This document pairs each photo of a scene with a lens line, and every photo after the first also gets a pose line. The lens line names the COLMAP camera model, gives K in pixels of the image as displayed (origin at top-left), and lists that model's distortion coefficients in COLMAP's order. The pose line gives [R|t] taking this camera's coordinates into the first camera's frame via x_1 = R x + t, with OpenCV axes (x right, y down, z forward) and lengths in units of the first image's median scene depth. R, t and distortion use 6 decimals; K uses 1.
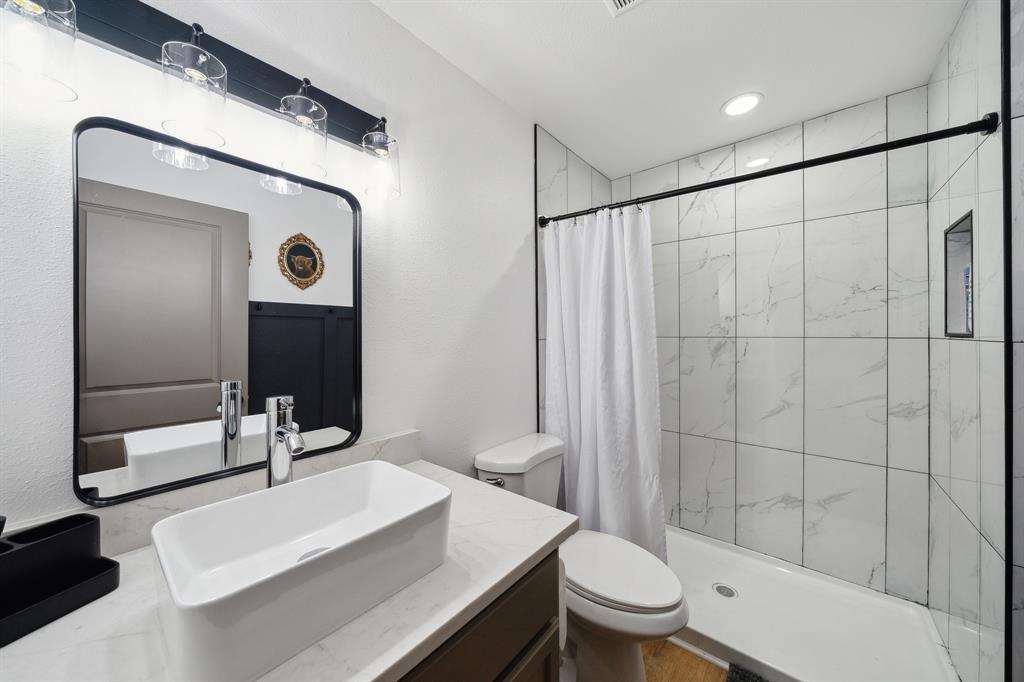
lens RADIAL K [[356.3, 0, 514.9], [0, 356.3, 337.9], [0, 0, 1]] dist [0.000008, -0.000145]
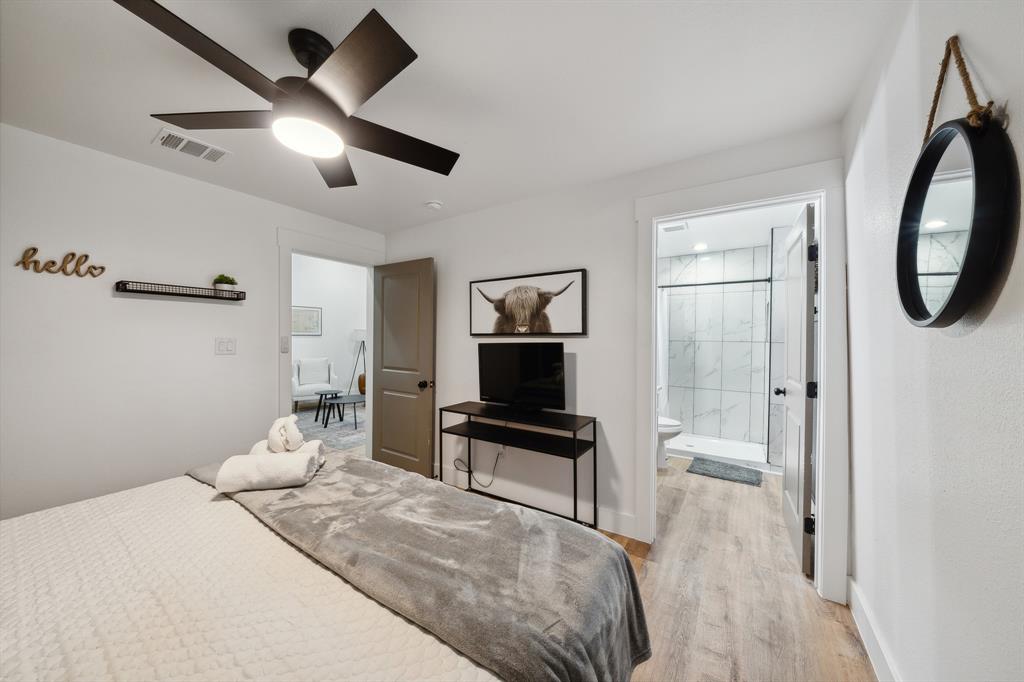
lens RADIAL K [[356.3, 0, 511.1], [0, 356.3, 342.9], [0, 0, 1]] dist [0.000008, -0.000145]
pose [[0.993132, 0.014551, 0.116094, -0.844430], [-0.015075, 0.999880, 0.003642, 0.020223], [-0.116027, -0.005367, 0.993232, -1.172780]]
